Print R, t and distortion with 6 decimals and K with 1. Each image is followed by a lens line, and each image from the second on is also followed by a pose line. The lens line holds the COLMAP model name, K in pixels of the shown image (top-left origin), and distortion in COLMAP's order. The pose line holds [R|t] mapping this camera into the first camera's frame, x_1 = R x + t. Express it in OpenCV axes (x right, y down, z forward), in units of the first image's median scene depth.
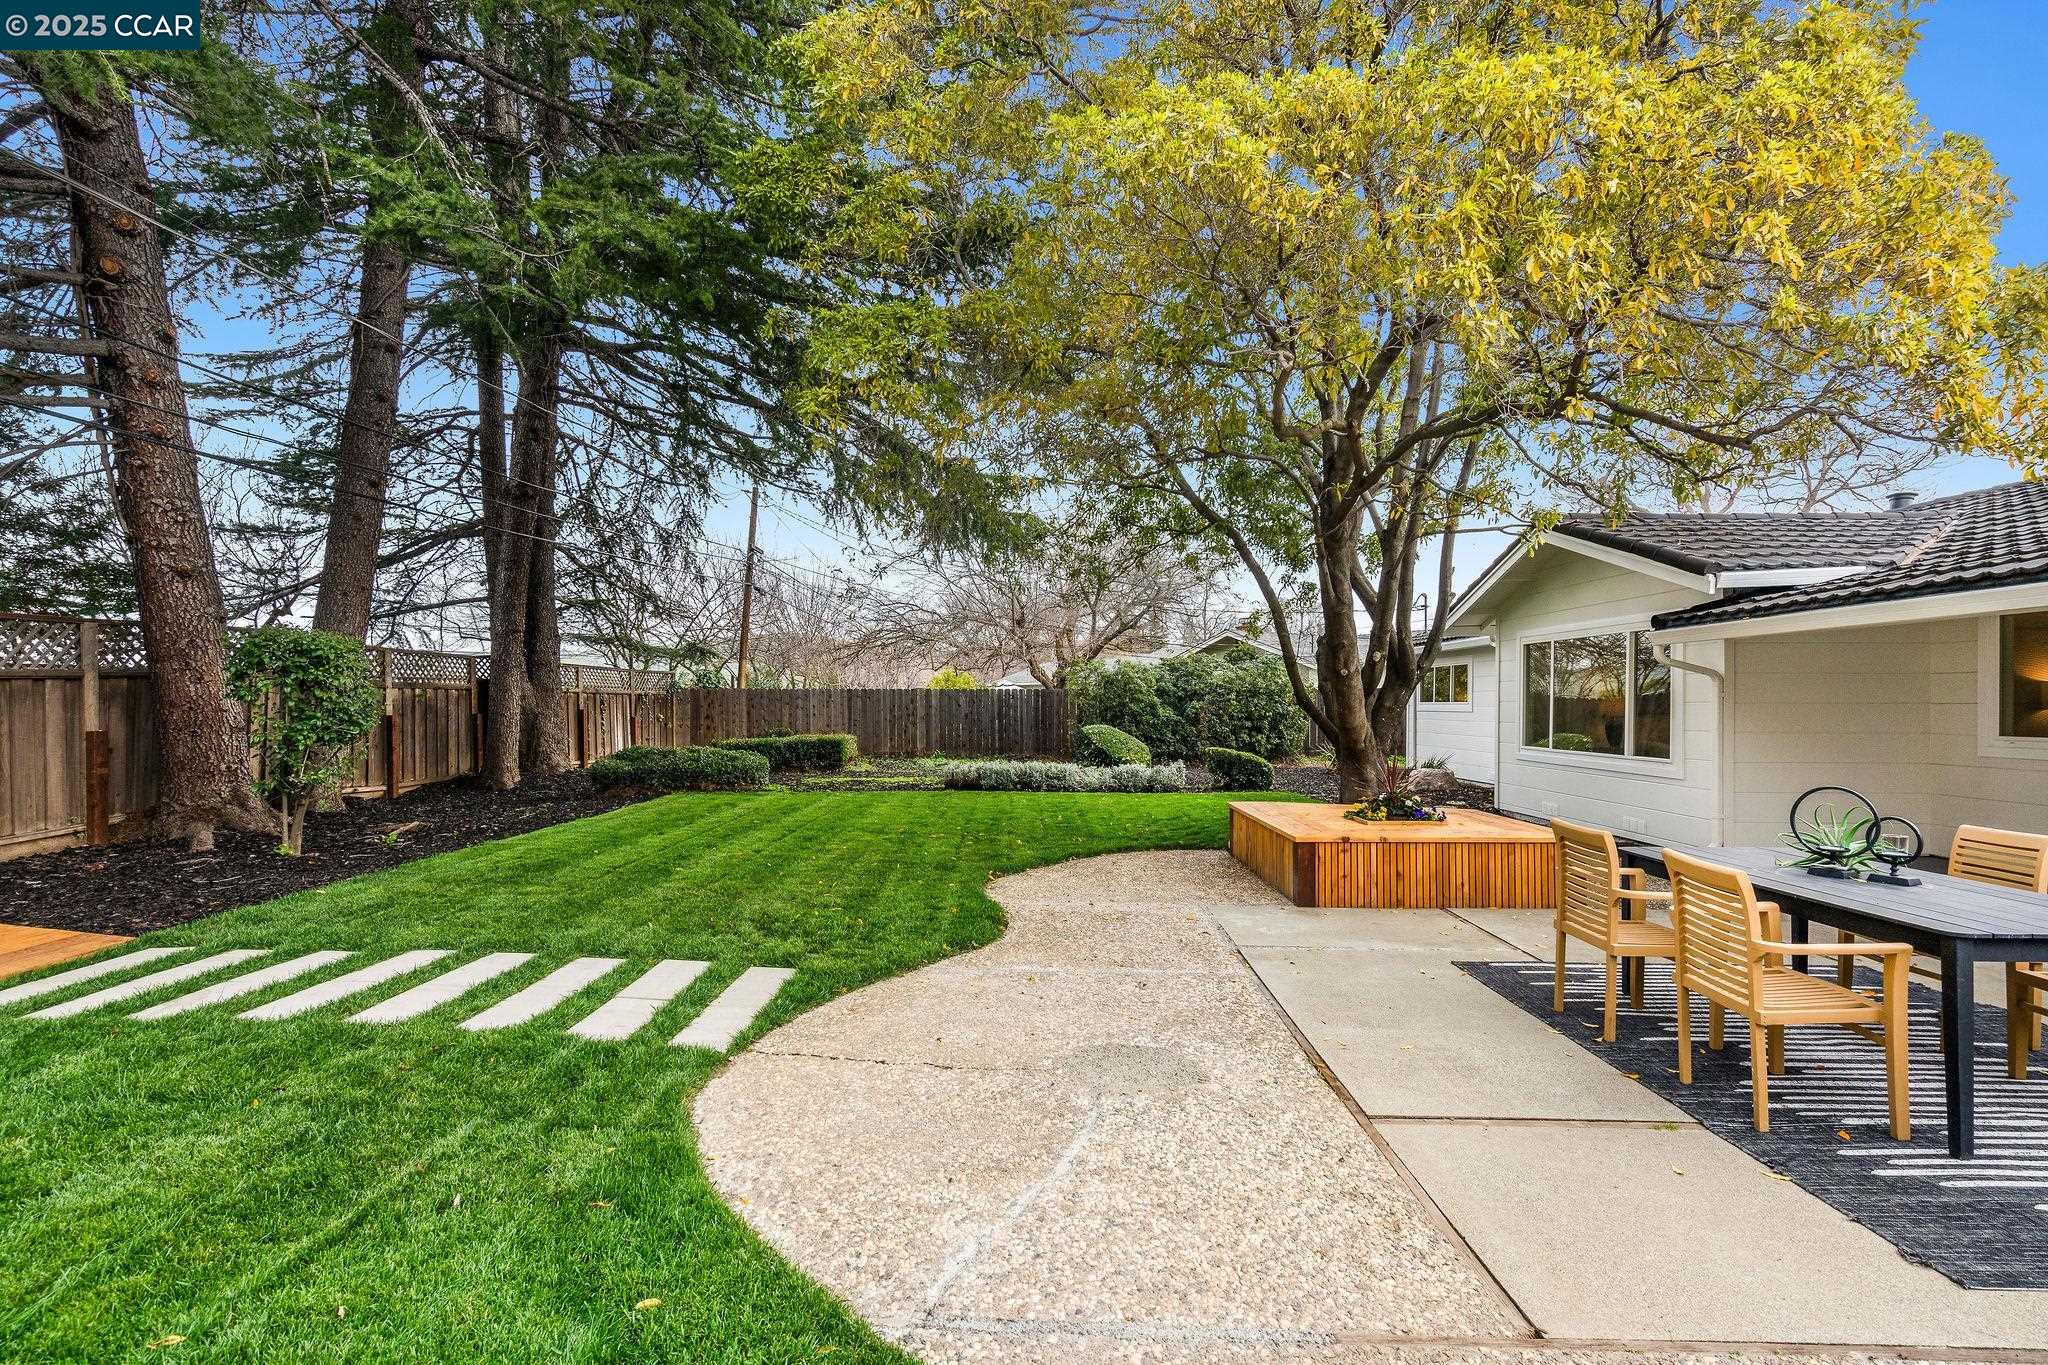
lens RADIAL K [[943.2, 0, 1022.5], [0, 943.2, 711.0], [0, 0, 1]] dist [0.009644, 0.000010]
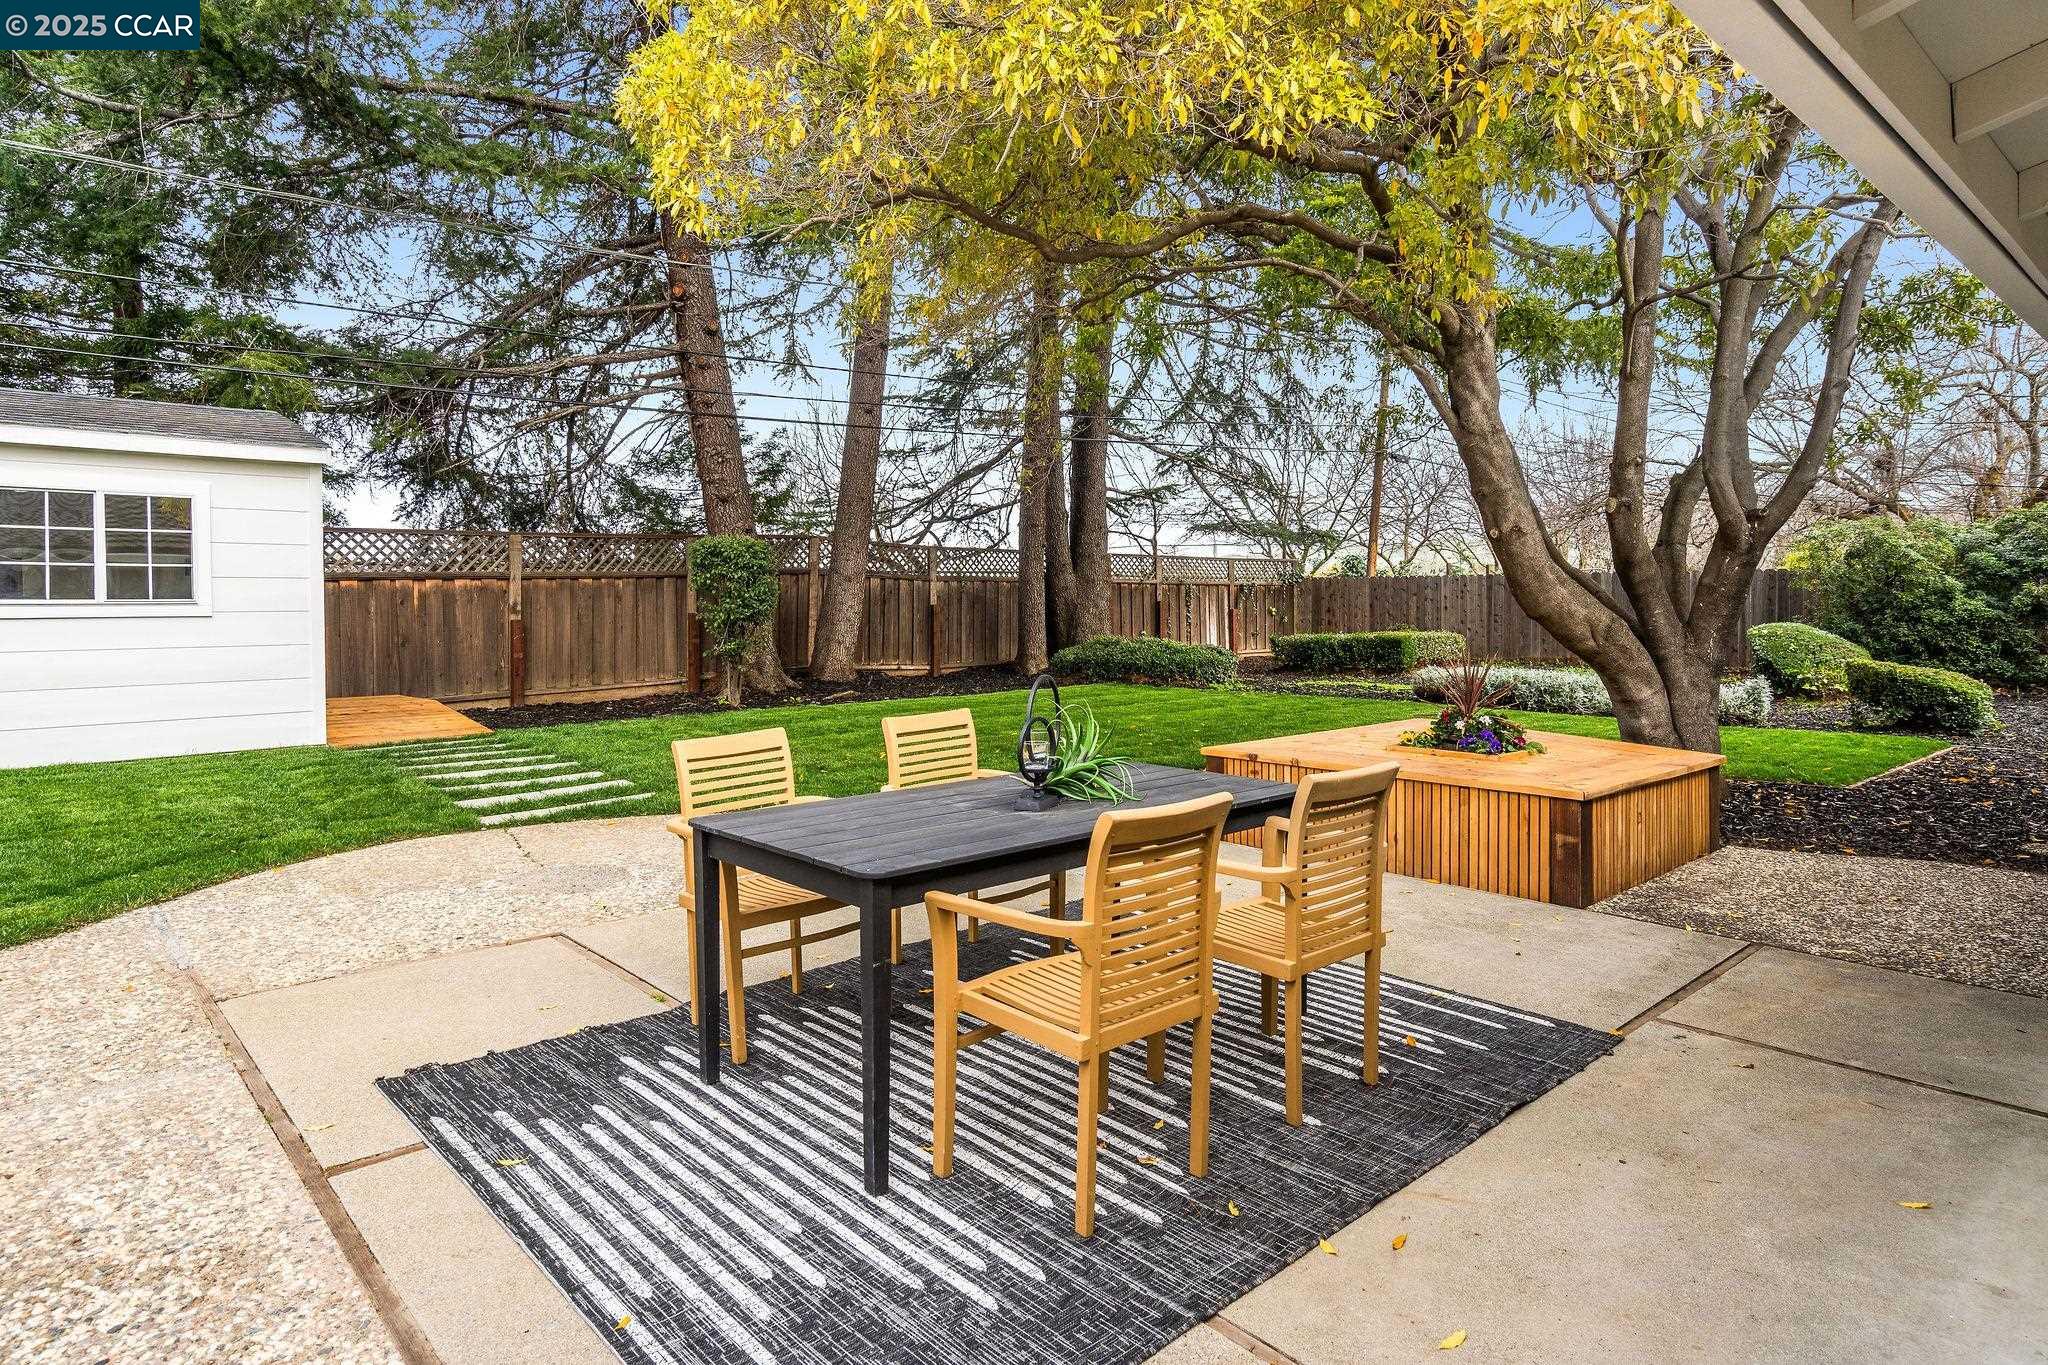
lens RADIAL K [[1176.3, 0, 1024.9], [0, 1176.3, 611.2], [0, 0, 1]] dist [-0.001803, -0.000429]
pose [[0.679445, 0.003752, -0.733717, 0.662007], [-0.002421, 0.999993, 0.002872, 0.012067], [0.733723, -0.000175, 0.679449, 0.163010]]
